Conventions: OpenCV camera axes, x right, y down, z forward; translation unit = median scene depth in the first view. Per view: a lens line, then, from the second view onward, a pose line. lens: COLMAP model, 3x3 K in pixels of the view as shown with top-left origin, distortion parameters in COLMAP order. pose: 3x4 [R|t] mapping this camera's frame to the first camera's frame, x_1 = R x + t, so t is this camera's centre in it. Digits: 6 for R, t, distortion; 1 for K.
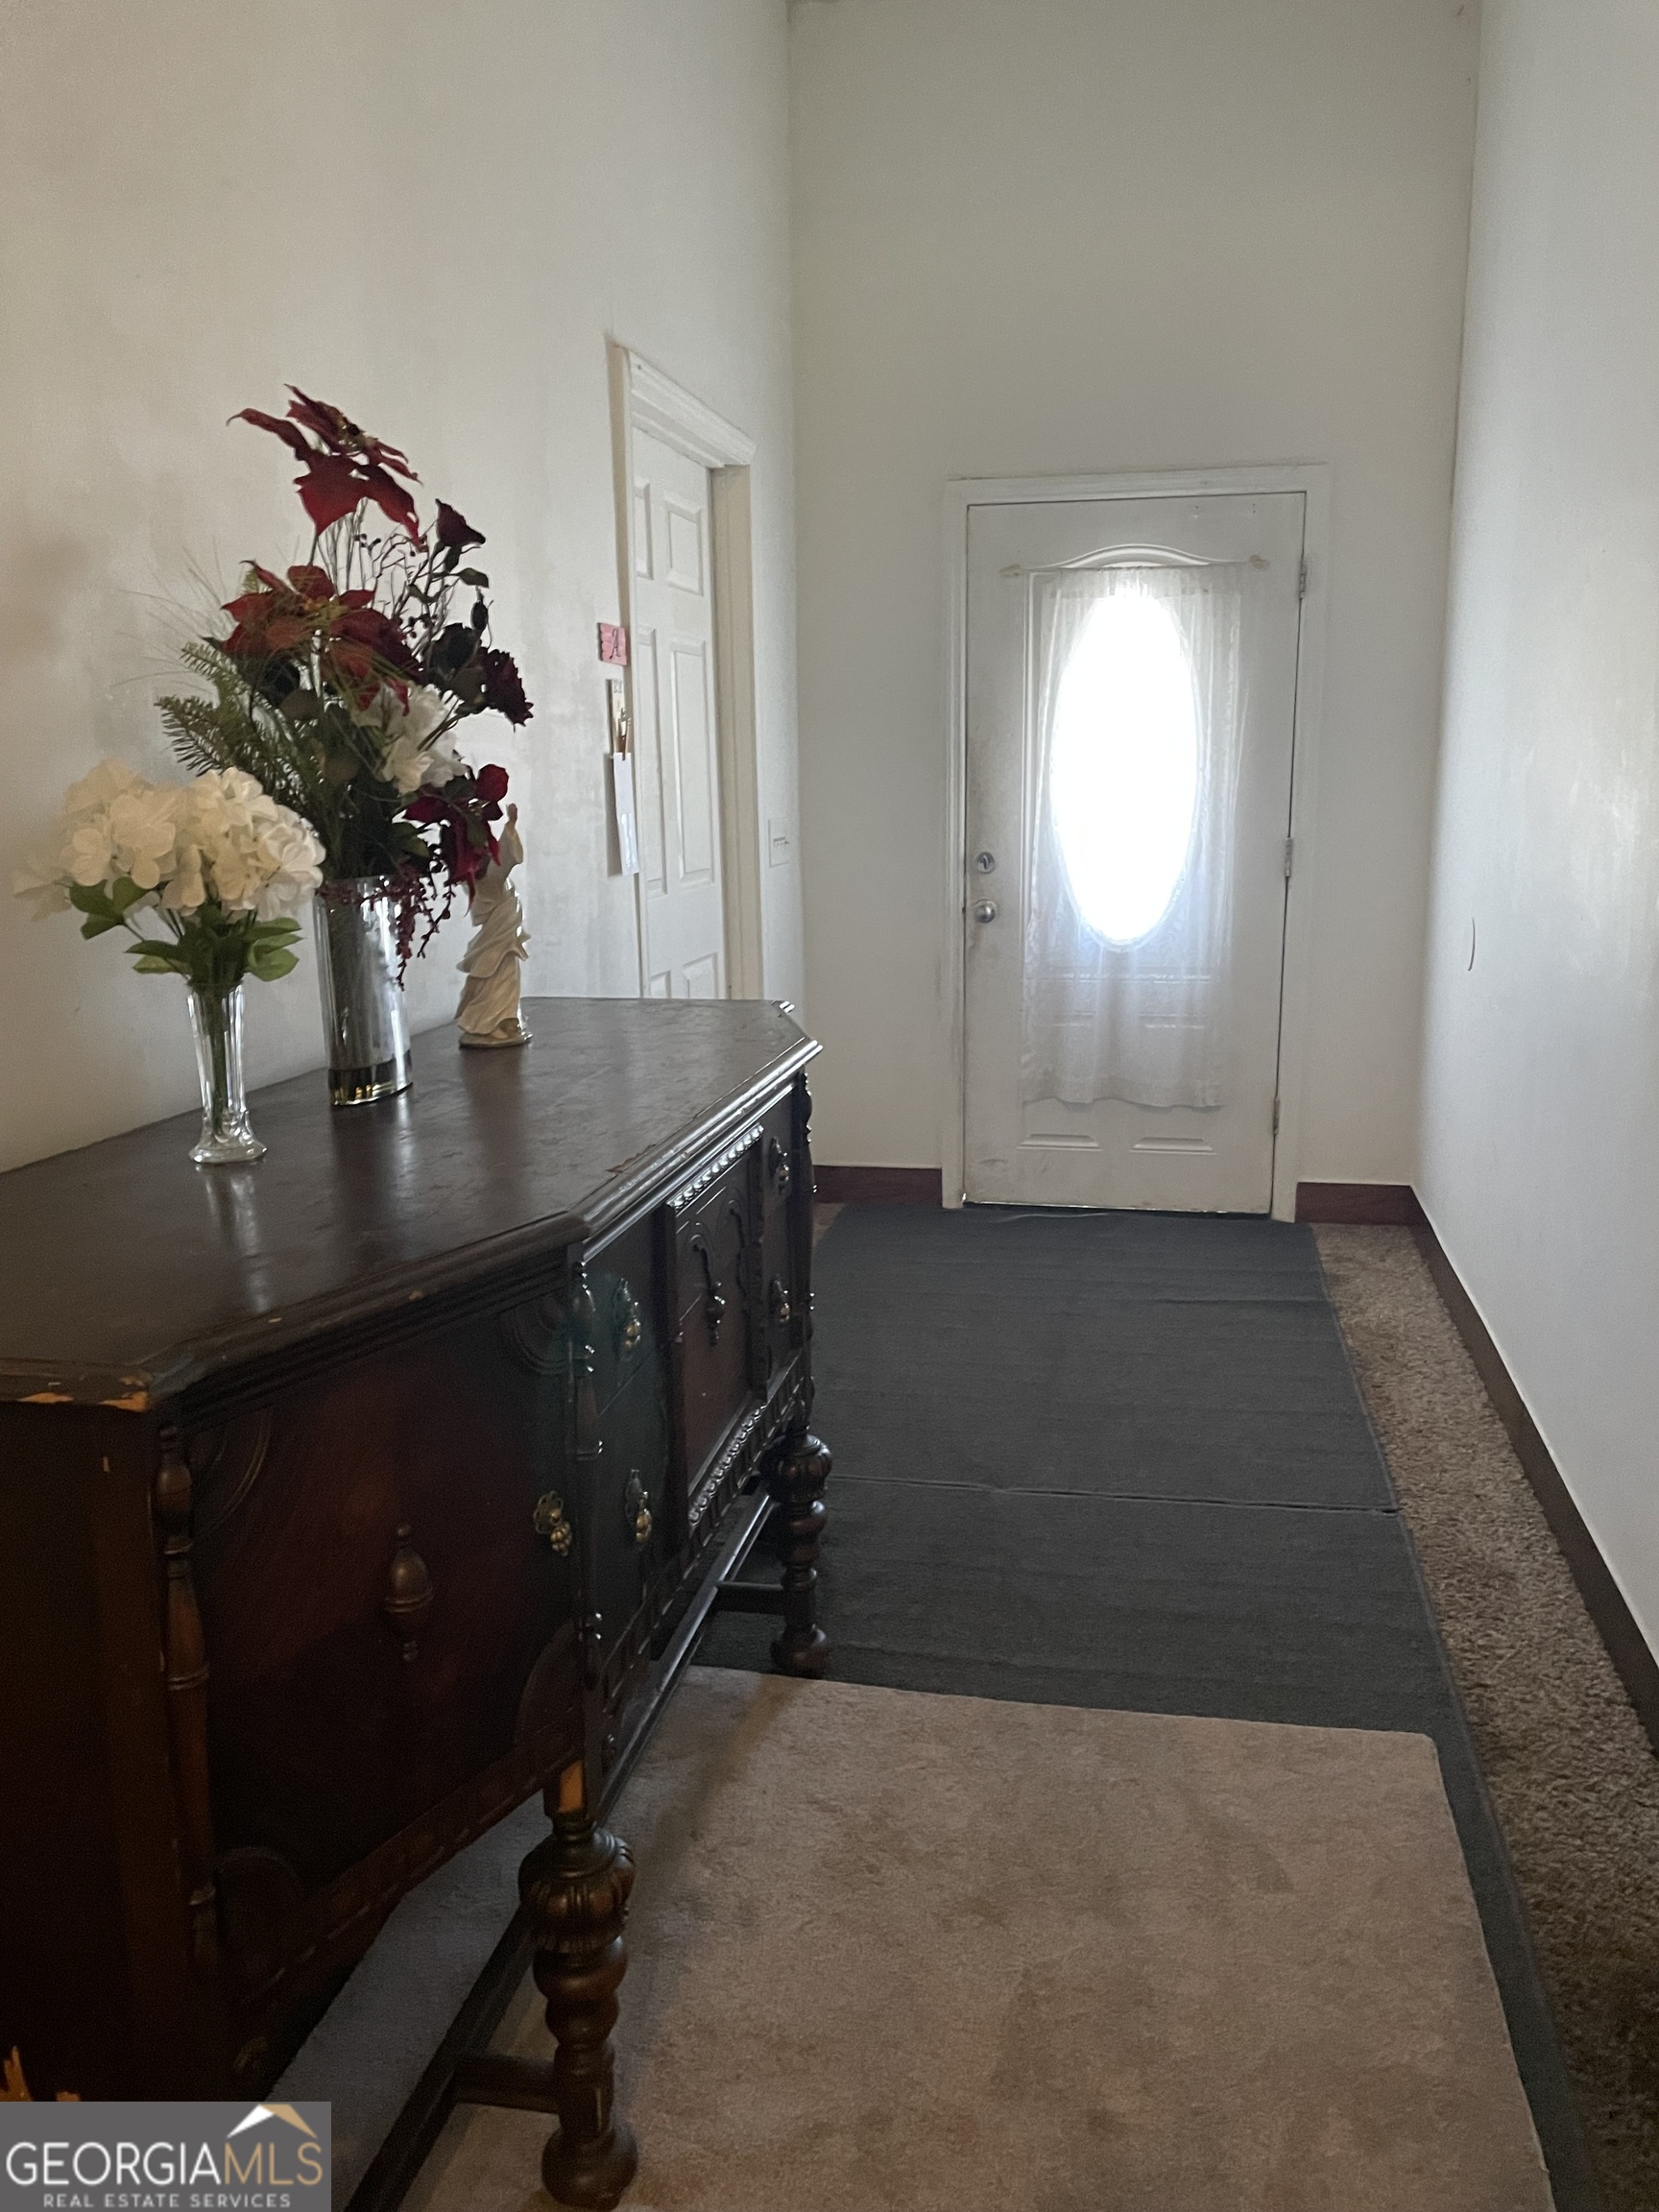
lens RADIAL K [[1653.4, 0, 829.5], [0, 1653.4, 1106.0], [0, 0, 1]] dist [0.100167, -0.121772]
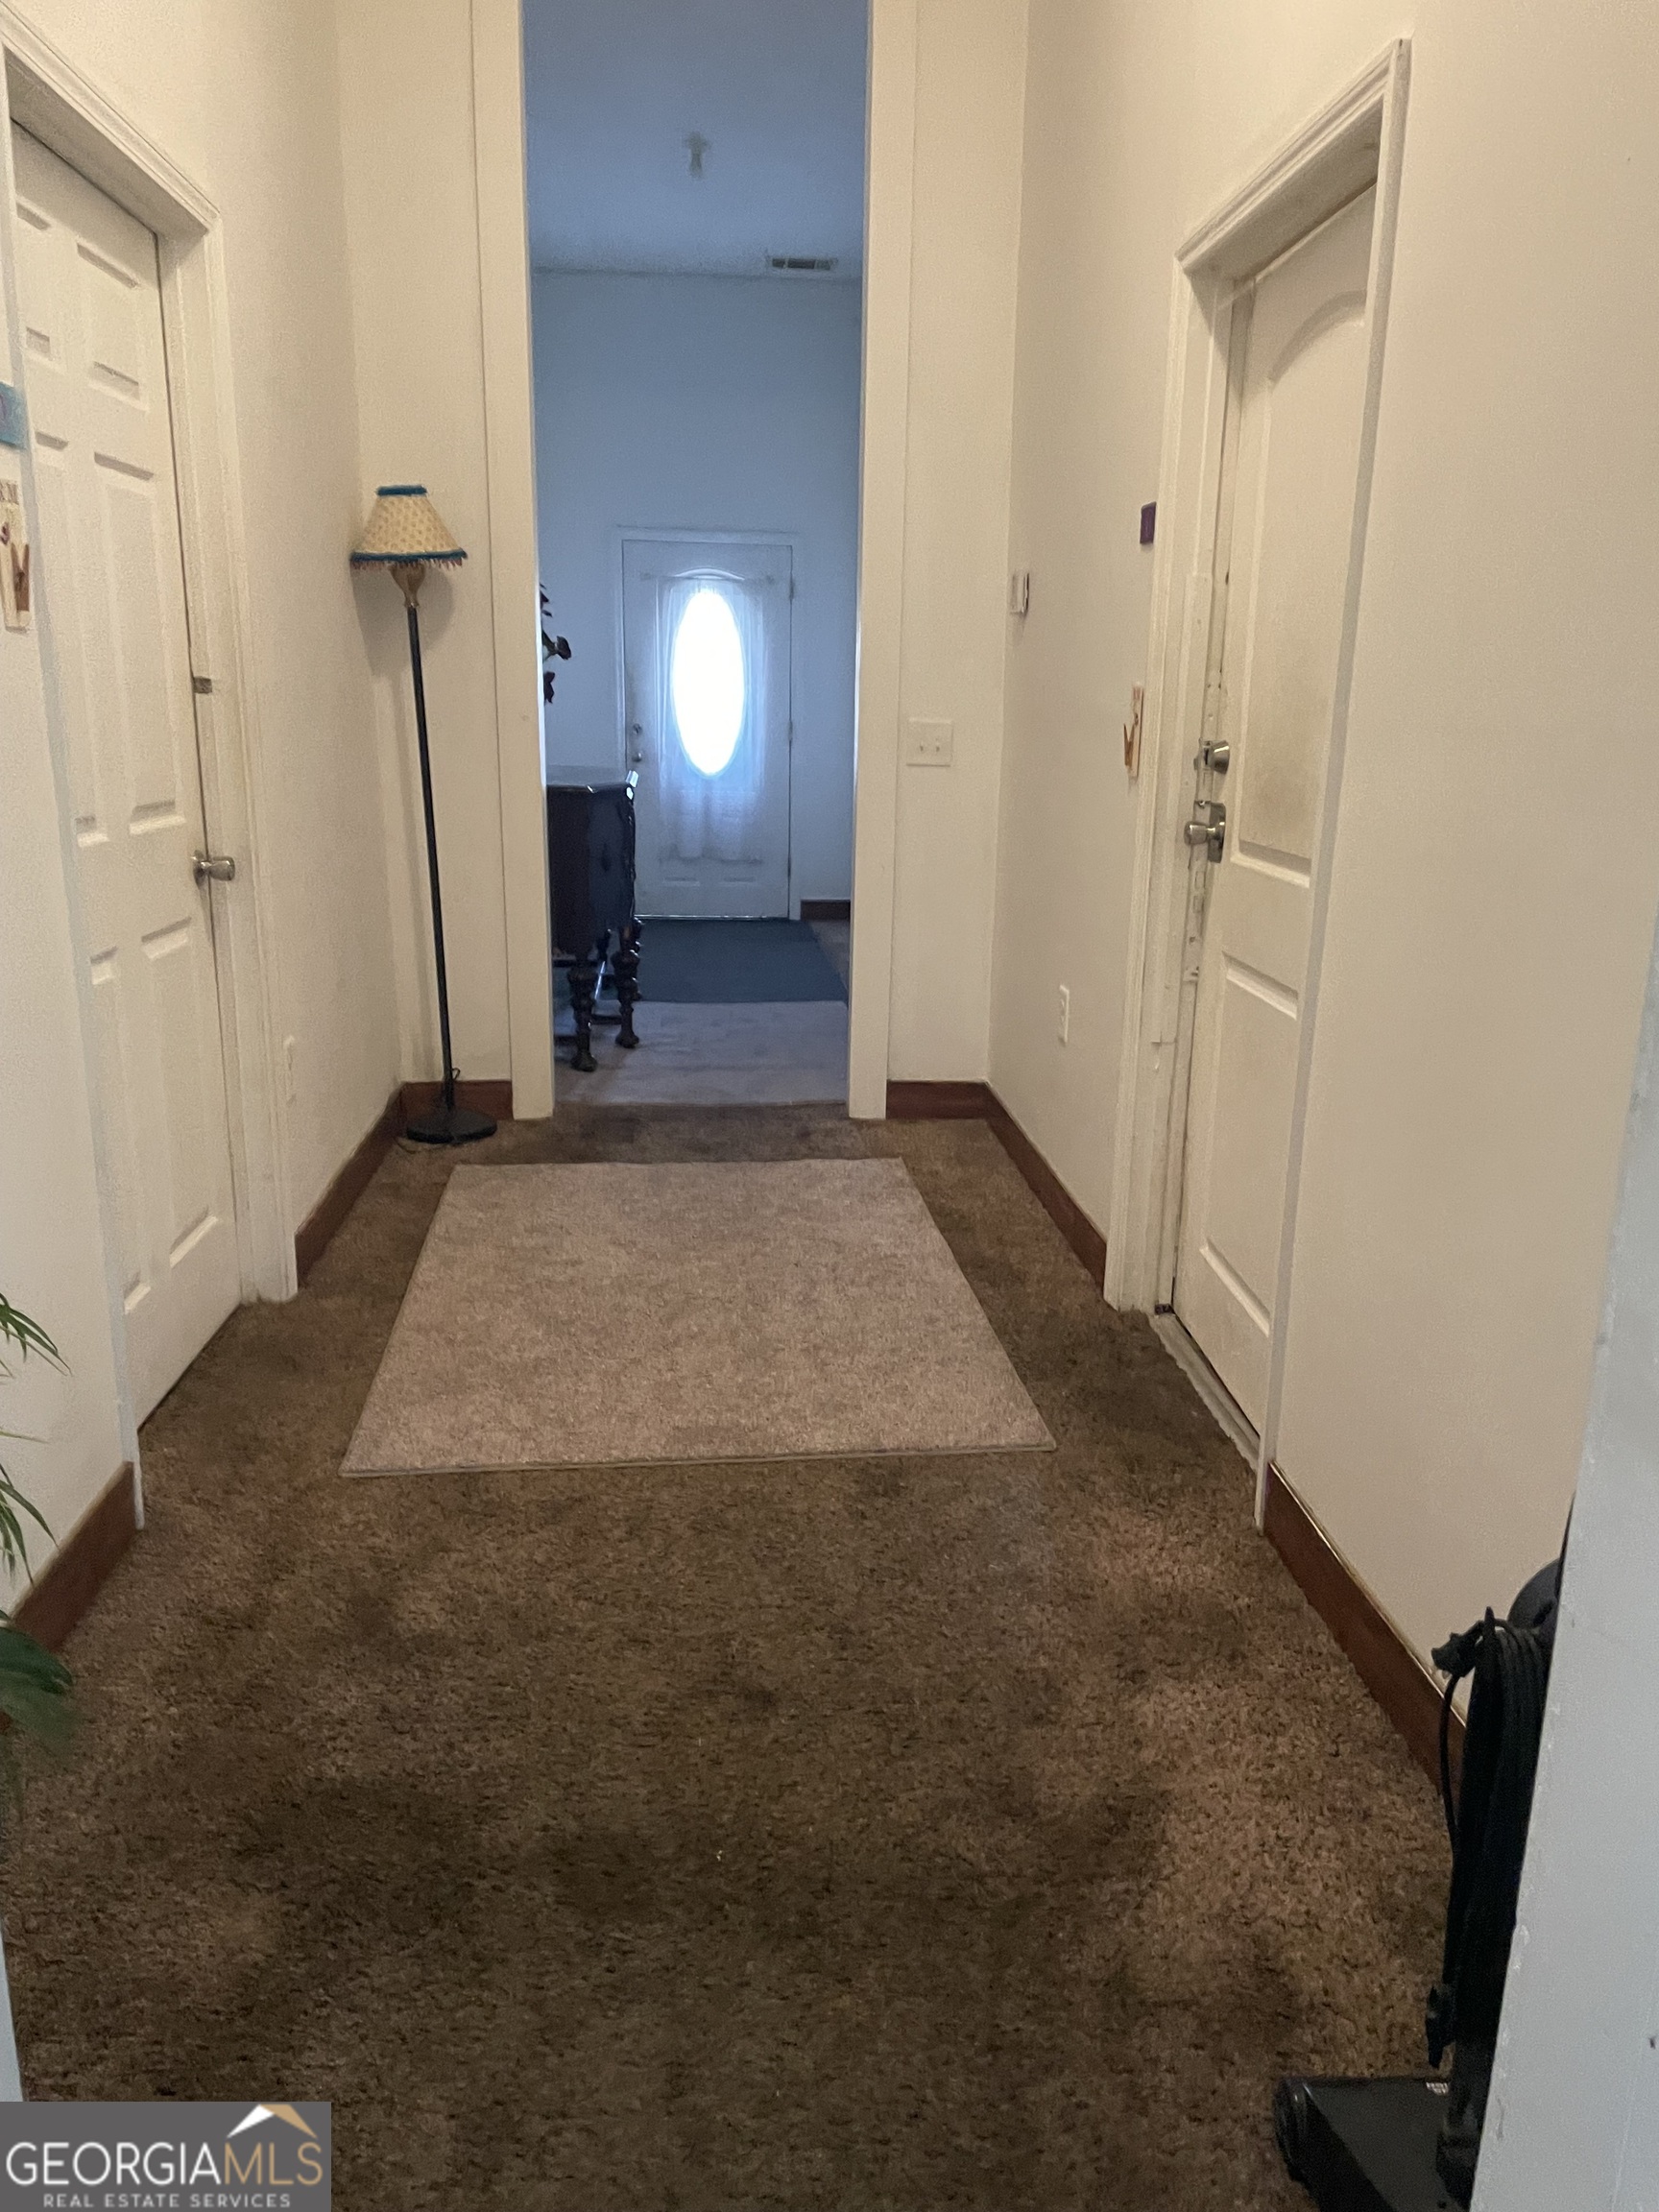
lens RADIAL K [[1653.4, 0, 829.5], [0, 1653.4, 1106.0], [0, 0, 1]] dist [0.100167, -0.121772]
pose [[0.972441, -0.032666, 0.230849, -0.145231], [0.022723, 0.998701, 0.045602, 0.199892], [-0.232039, -0.039100, 0.971920, -0.914591]]
